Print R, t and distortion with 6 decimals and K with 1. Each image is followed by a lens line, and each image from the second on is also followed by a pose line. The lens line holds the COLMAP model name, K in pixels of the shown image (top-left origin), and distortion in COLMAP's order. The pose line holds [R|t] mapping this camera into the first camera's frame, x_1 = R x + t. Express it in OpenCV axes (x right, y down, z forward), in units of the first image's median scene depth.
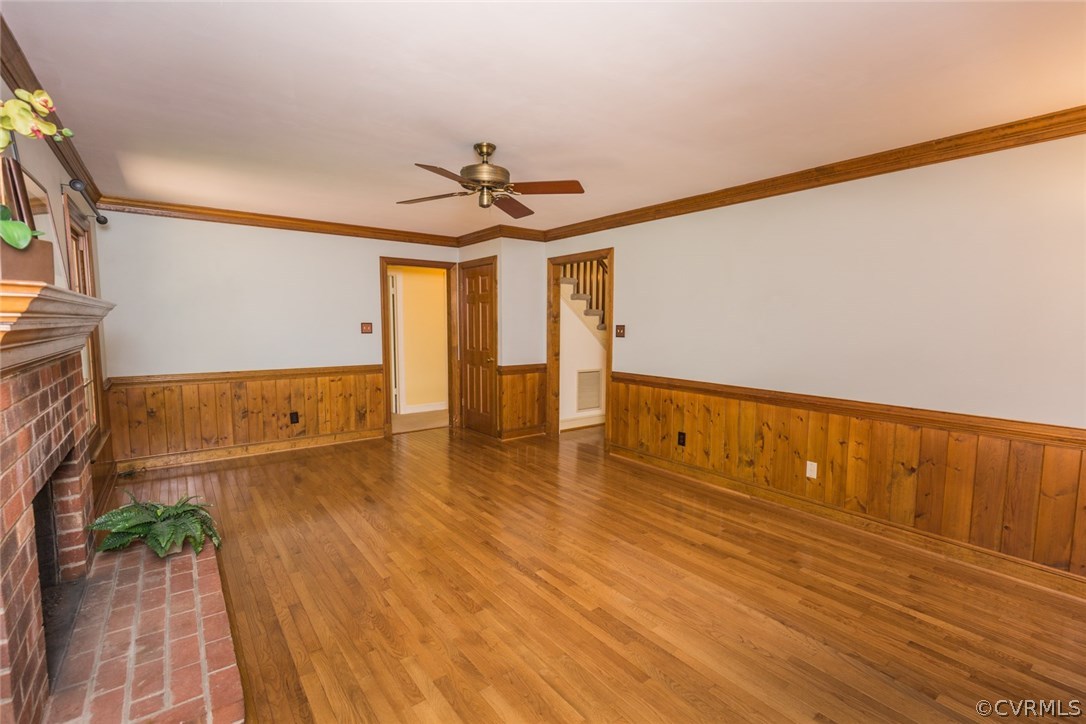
lens RADIAL K [[491.4, 0, 529.3], [0, 491.4, 364.8], [0, 0, 1]] dist [0.006313, -0.000396]
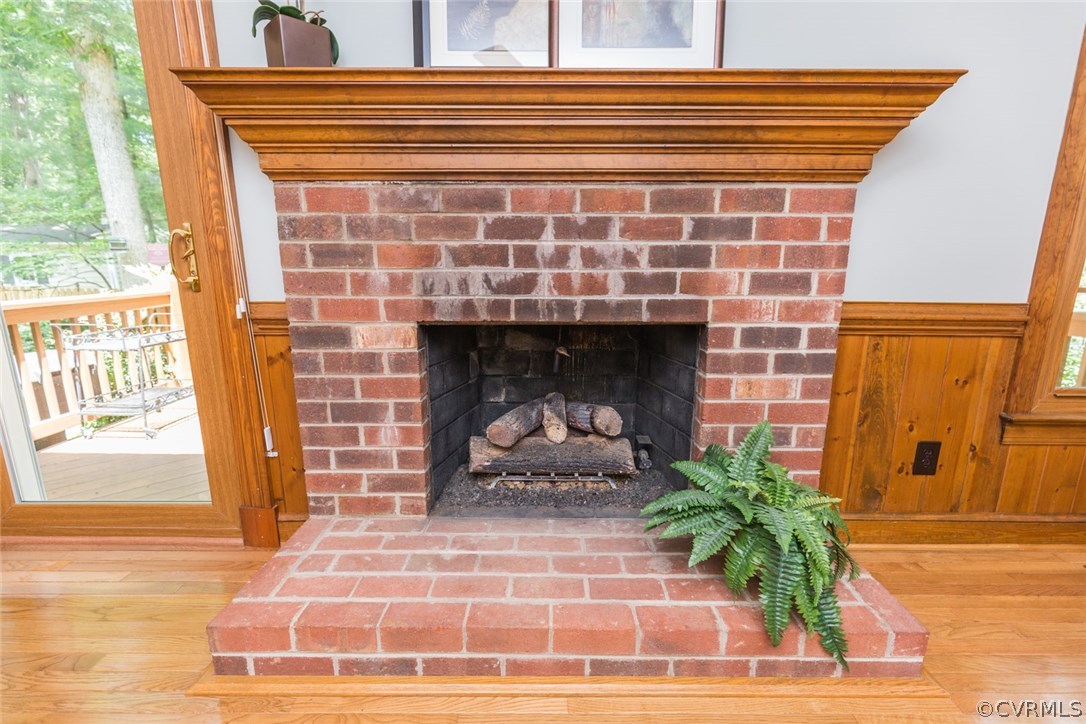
lens RADIAL K [[486.7, 0, 543.4], [0, 486.7, 366.3], [0, 0, 1]] dist [0.001529, -0.000377]
pose [[-0.582673, 0.166630, -0.795441, -0.115458], [-0.075445, 0.963439, 0.257087, 0.028368], [0.809197, 0.209810, -0.548798, 0.541493]]
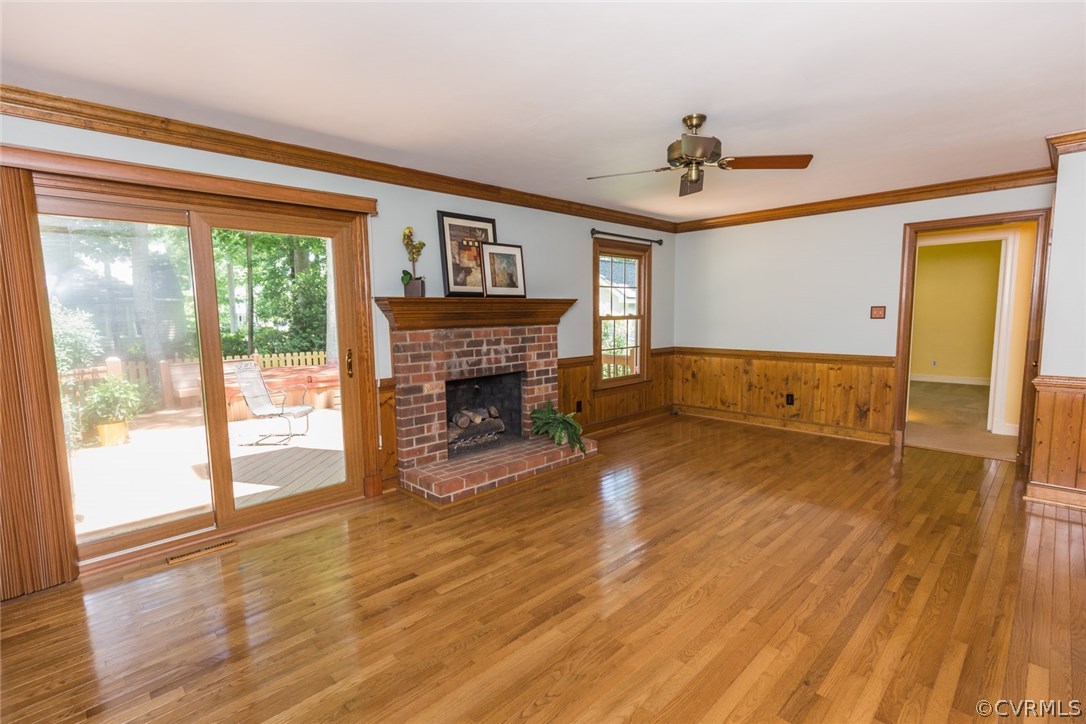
lens RADIAL K [[486.7, 0, 543.4], [0, 486.7, 366.3], [0, 0, 1]] dist [0.001529, -0.000377]
pose [[0.150283, 0.104544, -0.983100, 0.476075], [-0.072952, 0.992855, 0.094430, -0.022426], [0.985948, 0.057528, 0.156836, 0.341157]]
